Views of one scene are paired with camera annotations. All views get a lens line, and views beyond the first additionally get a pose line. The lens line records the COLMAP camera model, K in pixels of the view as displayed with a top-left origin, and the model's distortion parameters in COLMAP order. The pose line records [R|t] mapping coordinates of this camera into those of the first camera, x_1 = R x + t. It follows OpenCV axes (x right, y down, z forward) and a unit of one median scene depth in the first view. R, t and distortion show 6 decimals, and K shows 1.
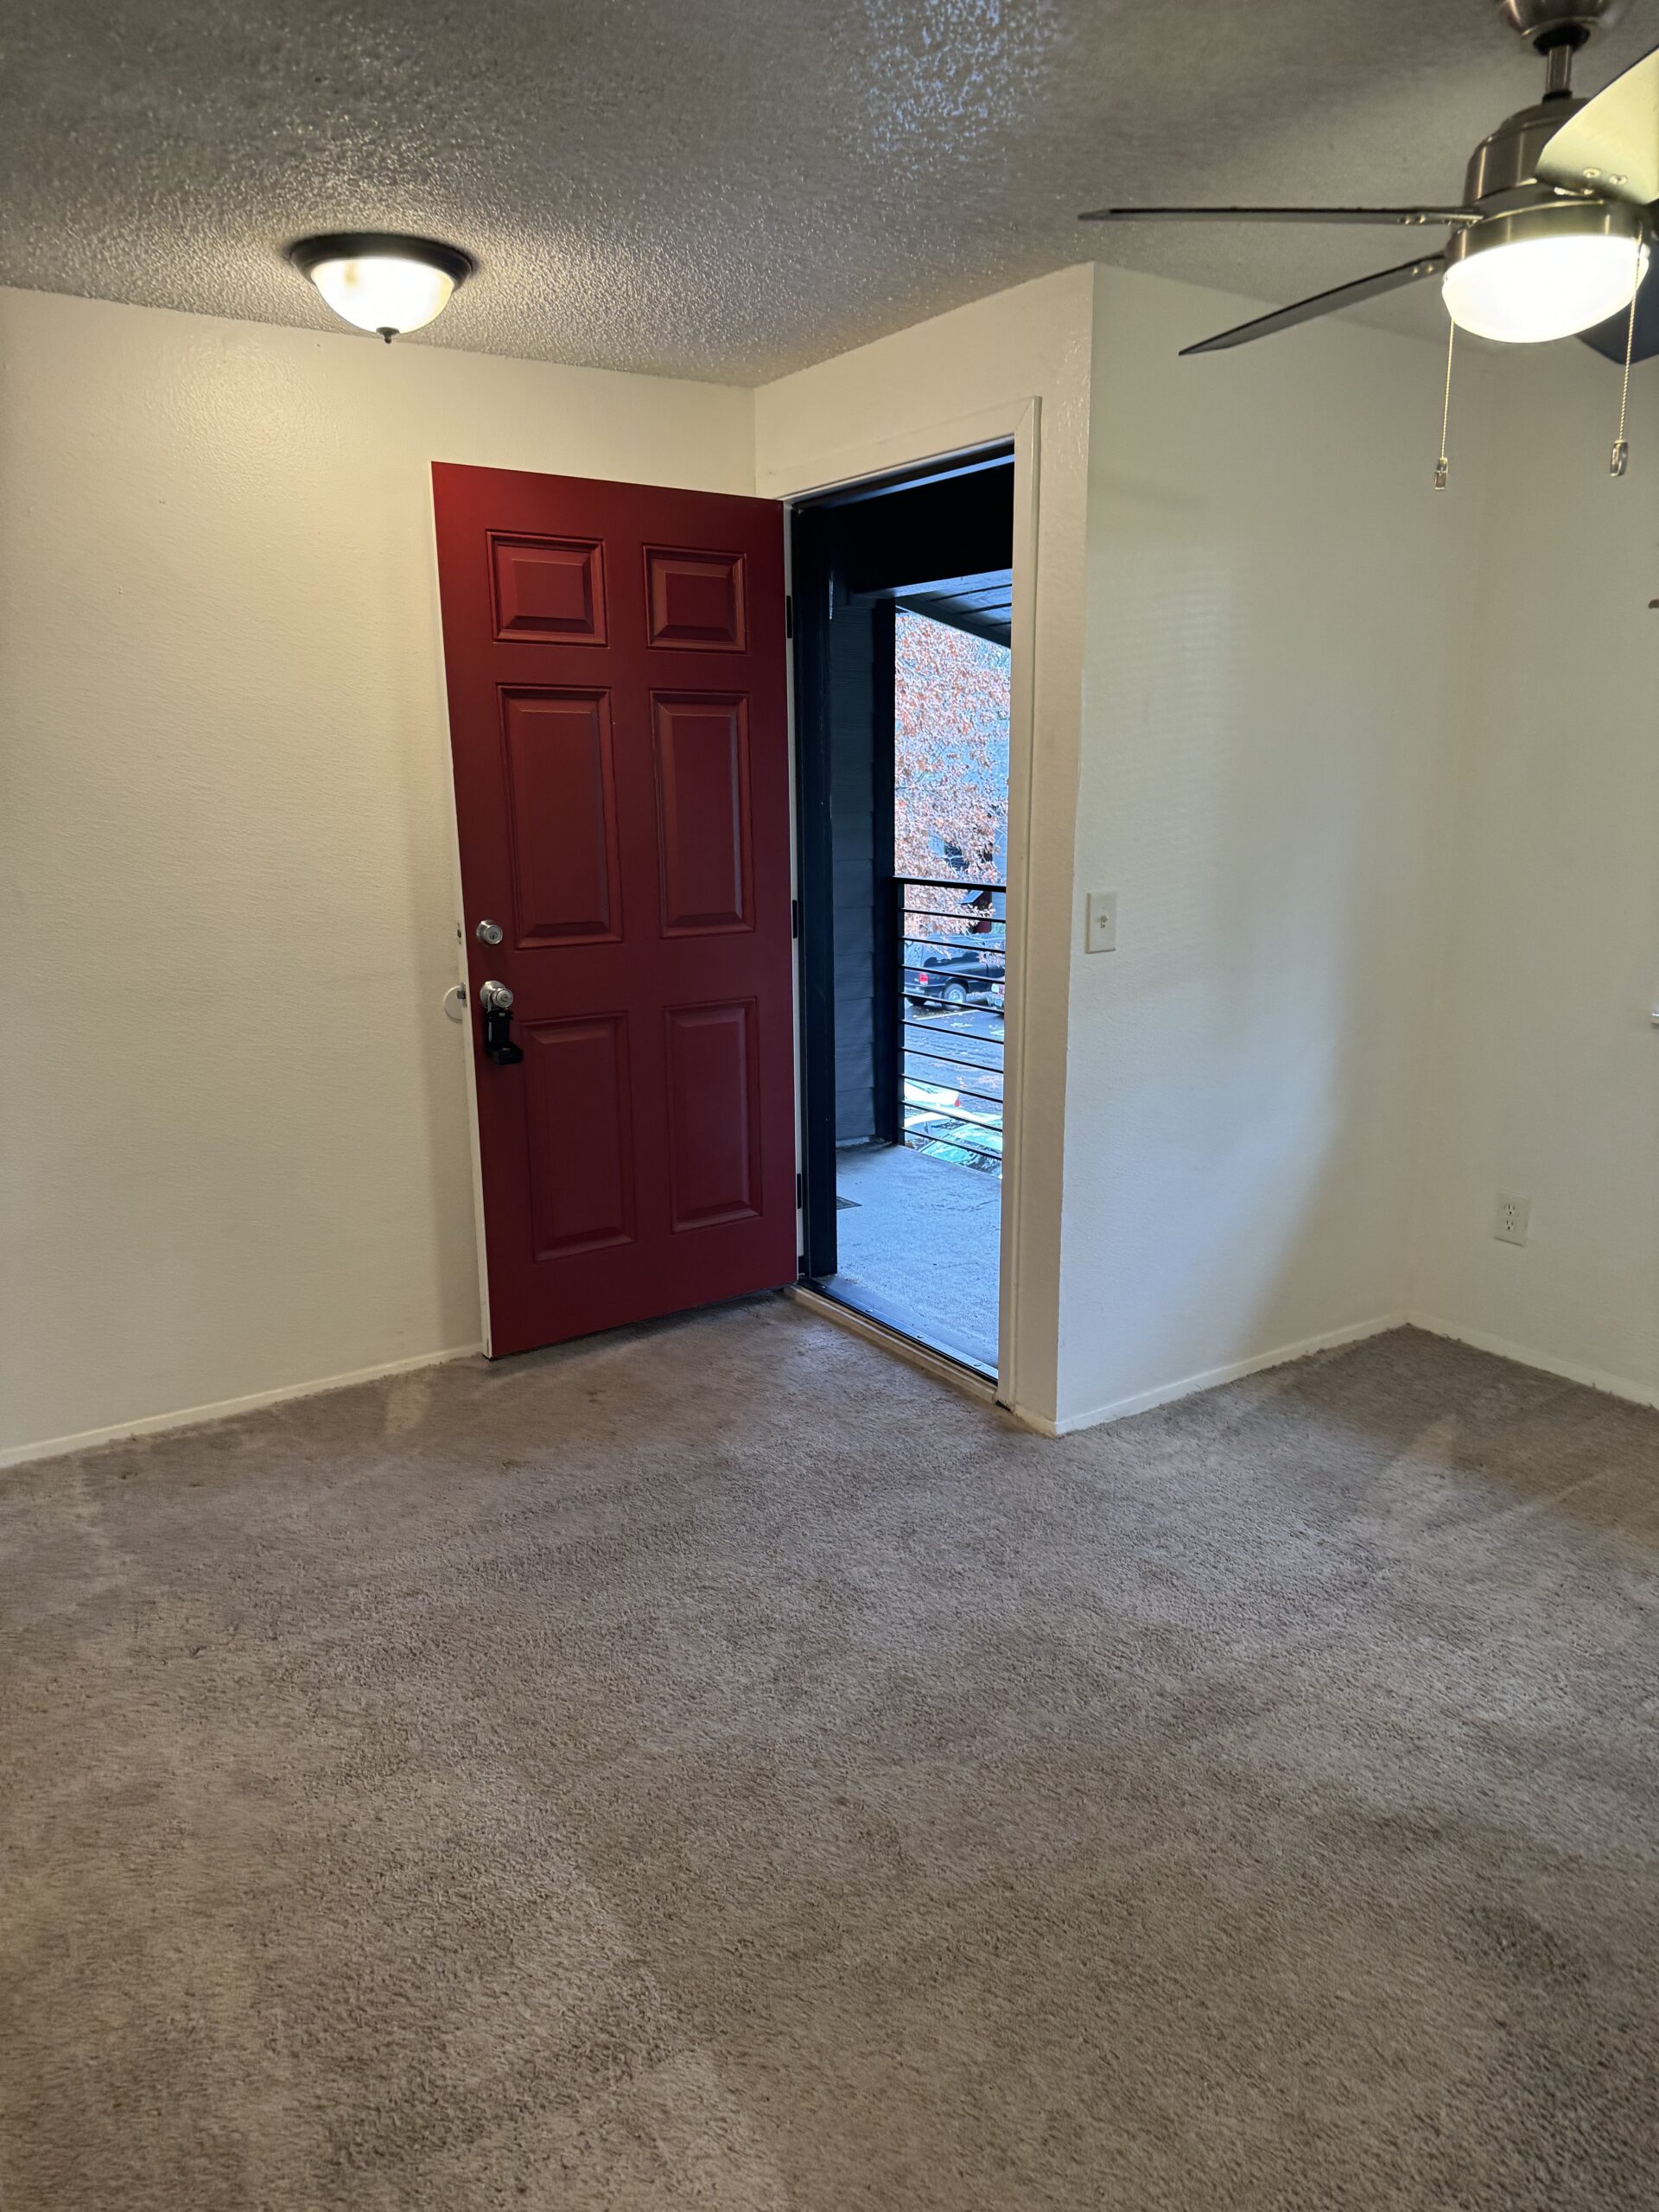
lens RADIAL K [[1565.8, 0, 829.5], [0, 1565.8, 1106.0], [0, 0, 1]] dist [-0.003022, -0.002590]
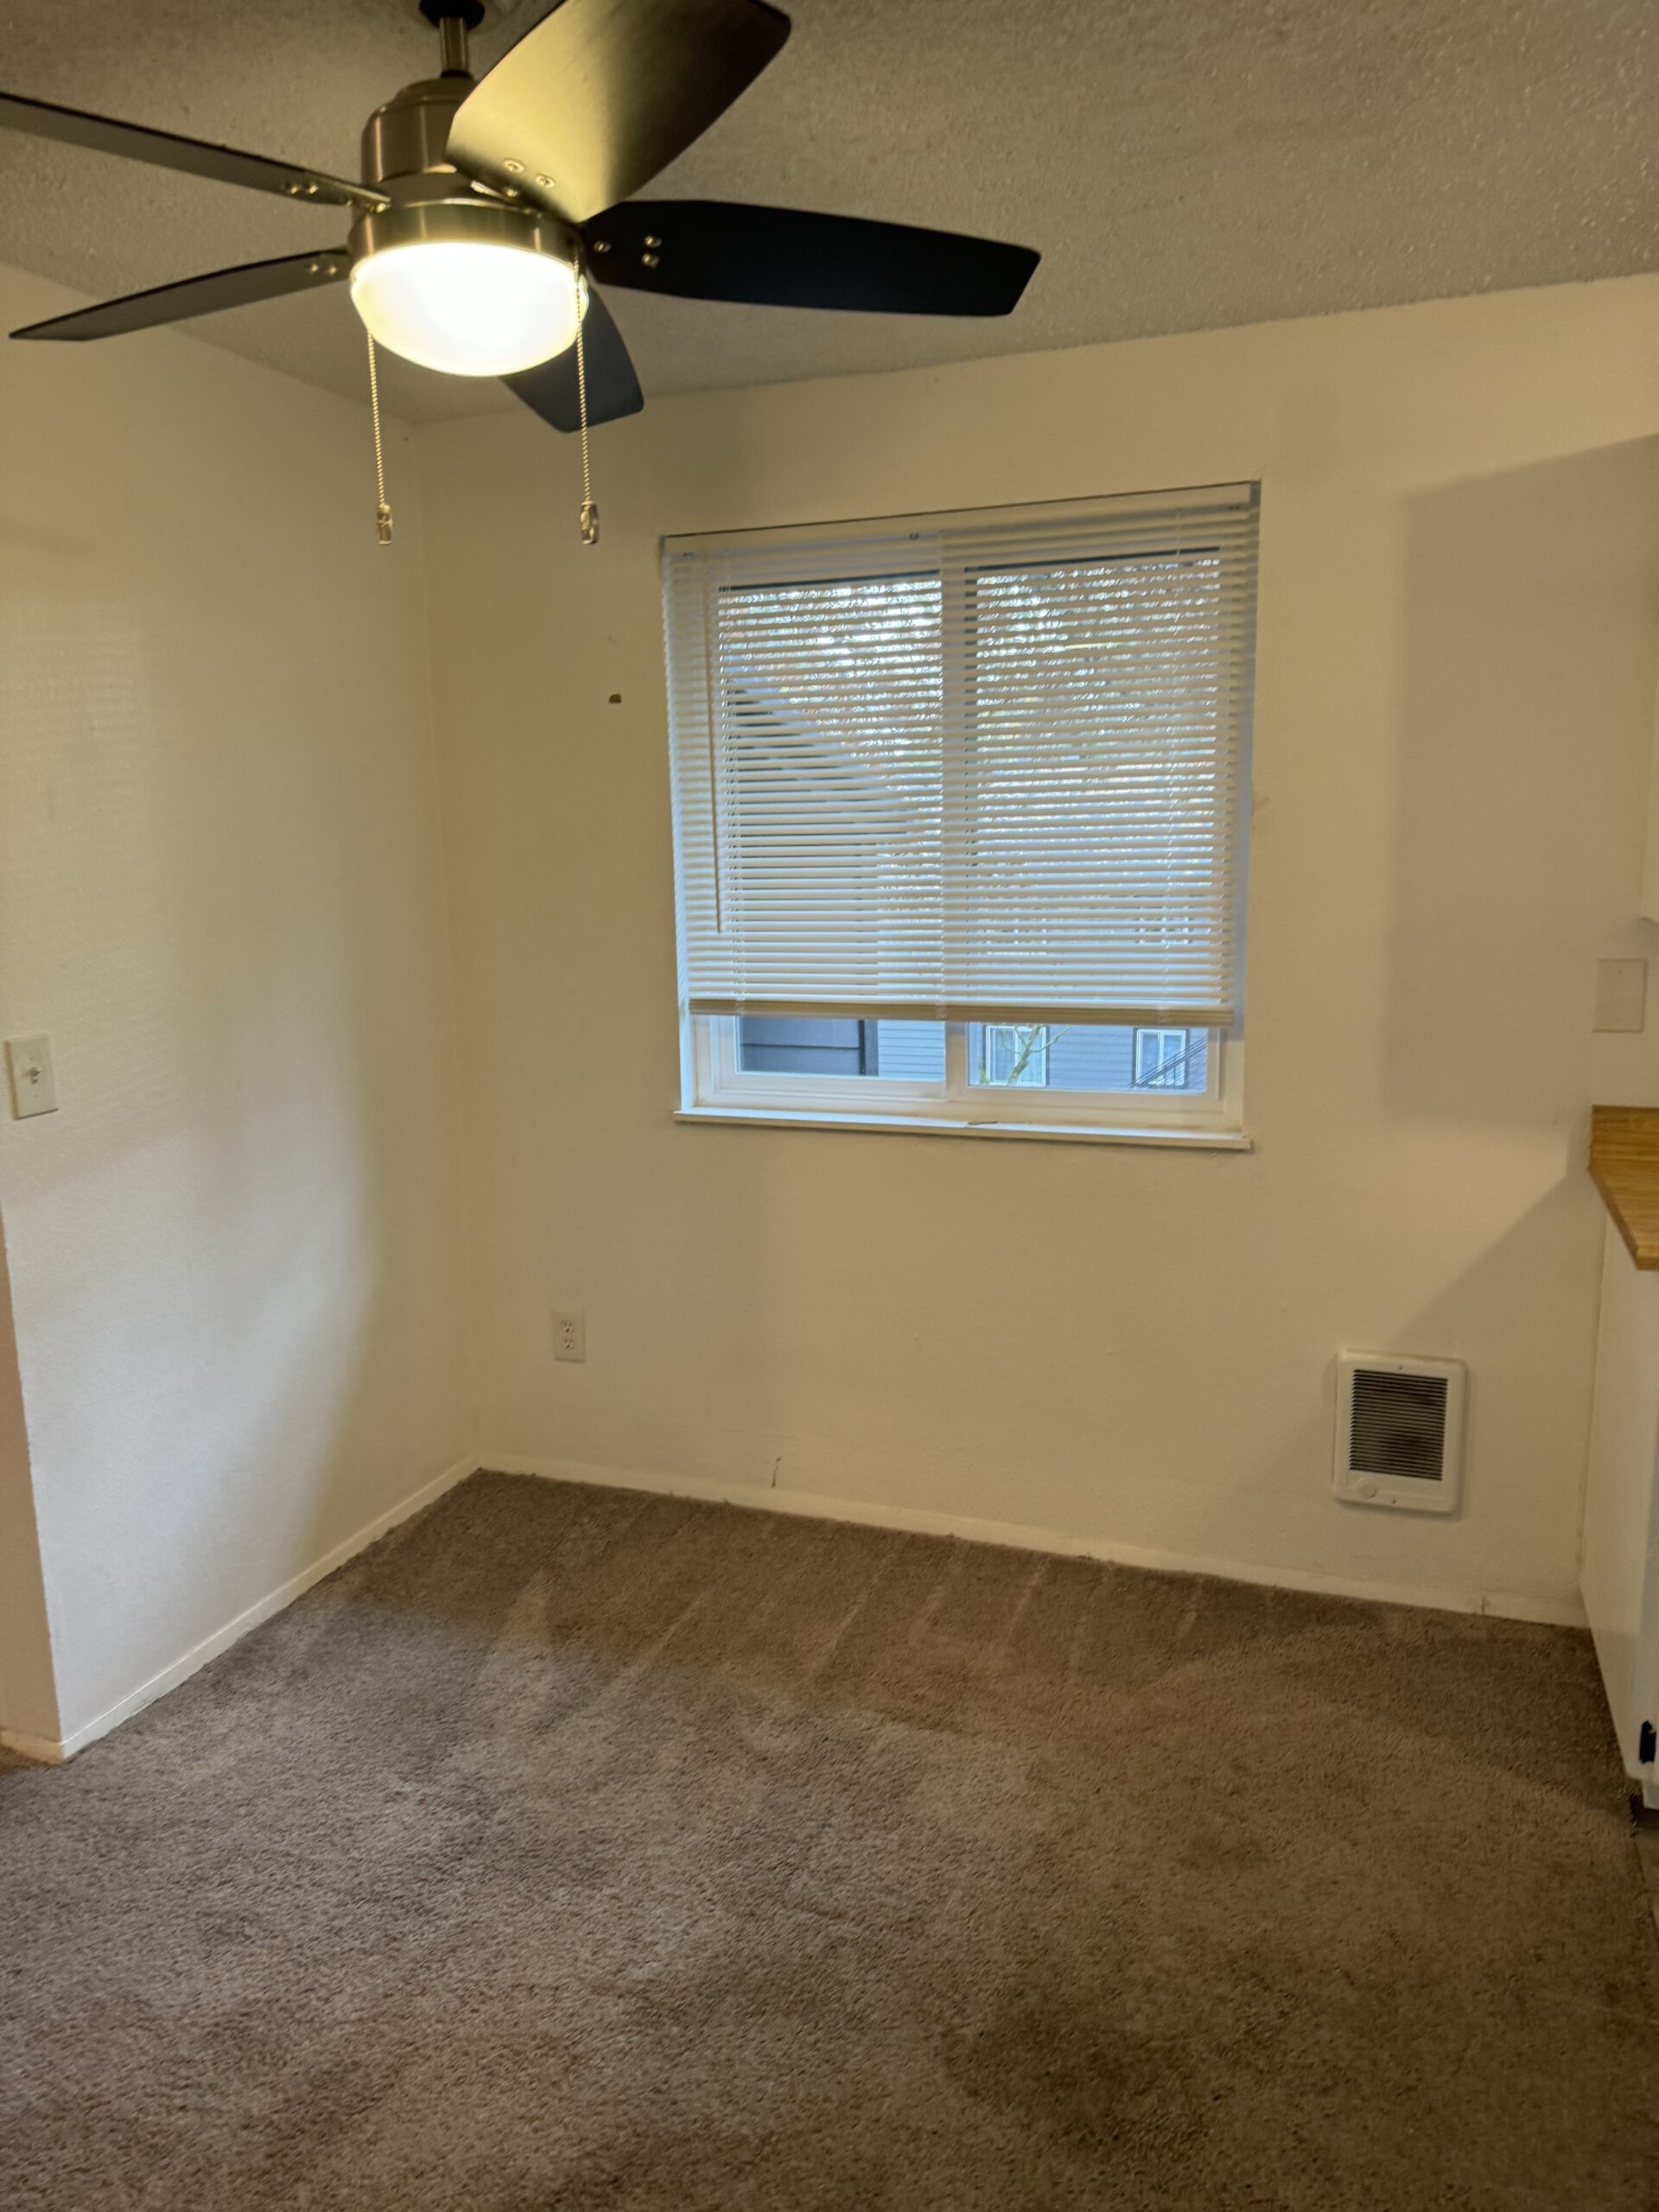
lens RADIAL K [[1548.9, 0, 838.3], [0, 1548.9, 1089.2], [0, 0, 1]] dist [0.005903, -0.006540]
pose [[0.810101, -0.110579, 0.575768, 0.059639], [0.148660, 0.988700, -0.019279, -0.046446], [-0.567131, 0.101212, 0.817386, 0.161558]]
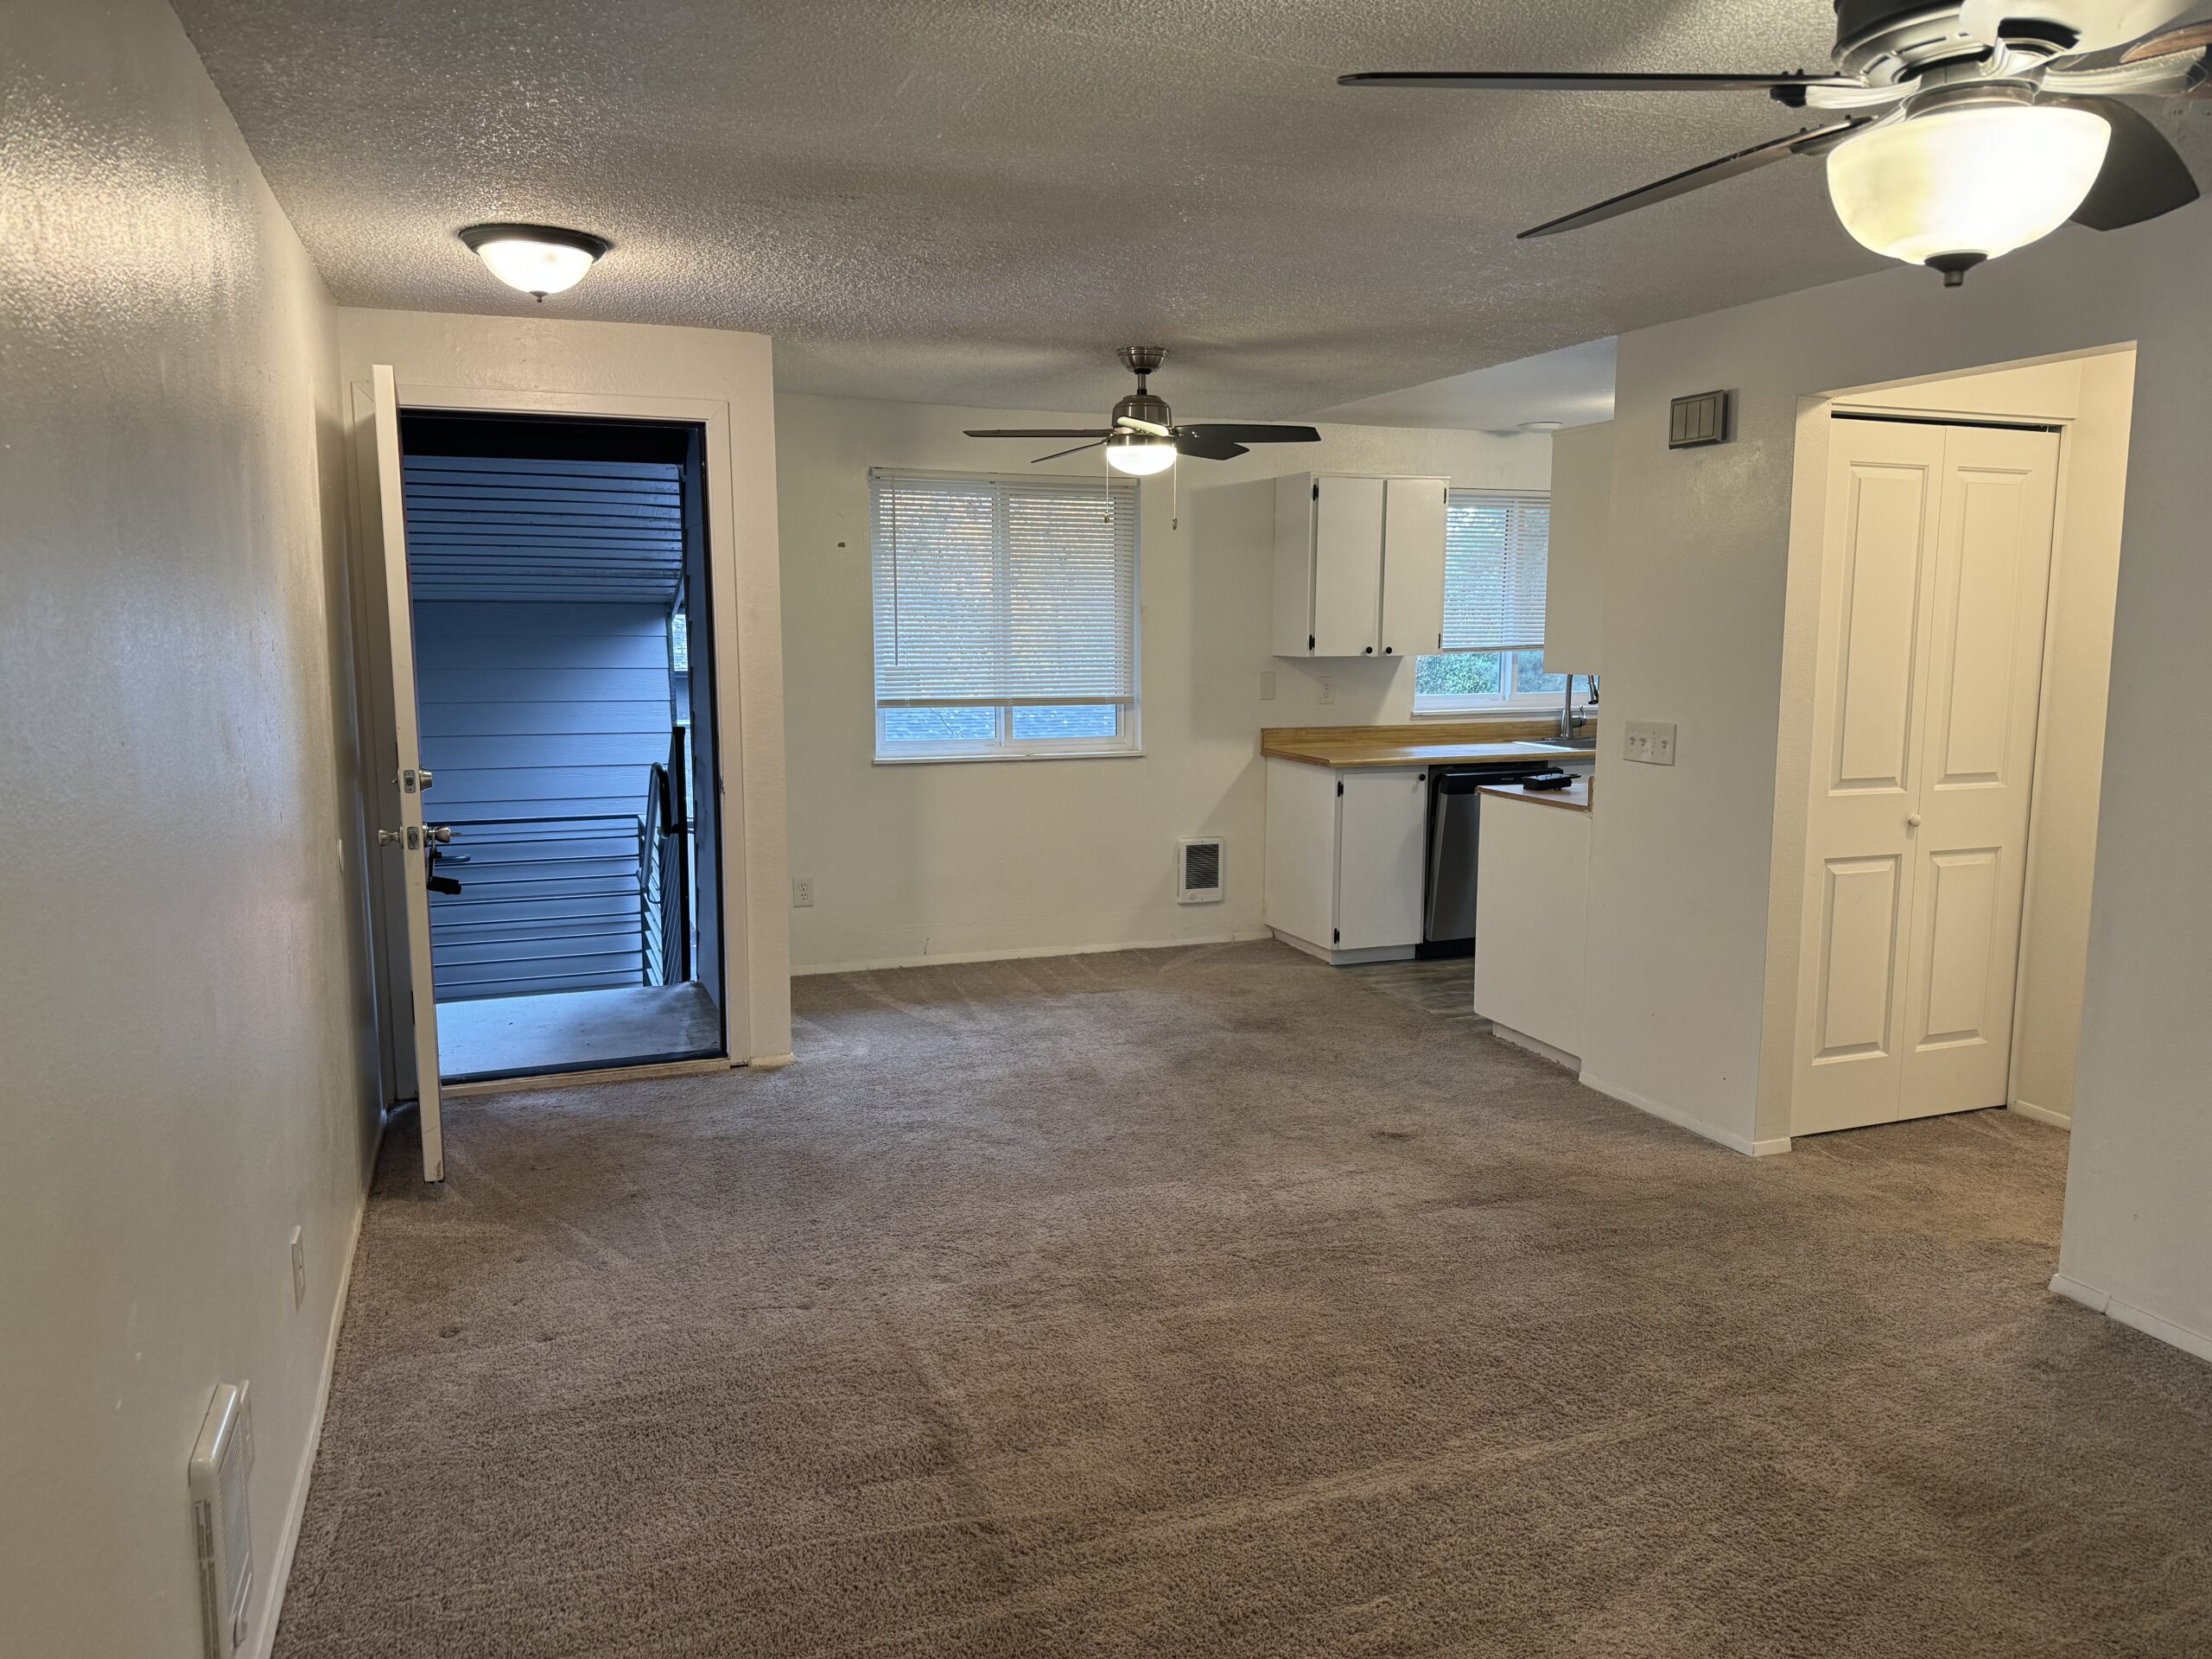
lens RADIAL K [[1548.9, 0, 1106.0], [0, 1548.9, 829.5], [0, 0, 1]] dist [0.005903, -0.006540]
pose [[0.236760, -0.141504, 0.961208, -1.434679], [0.209506, 0.973497, 0.091708, -0.105217], [-0.948711, 0.179666, 0.260131, 0.304075]]
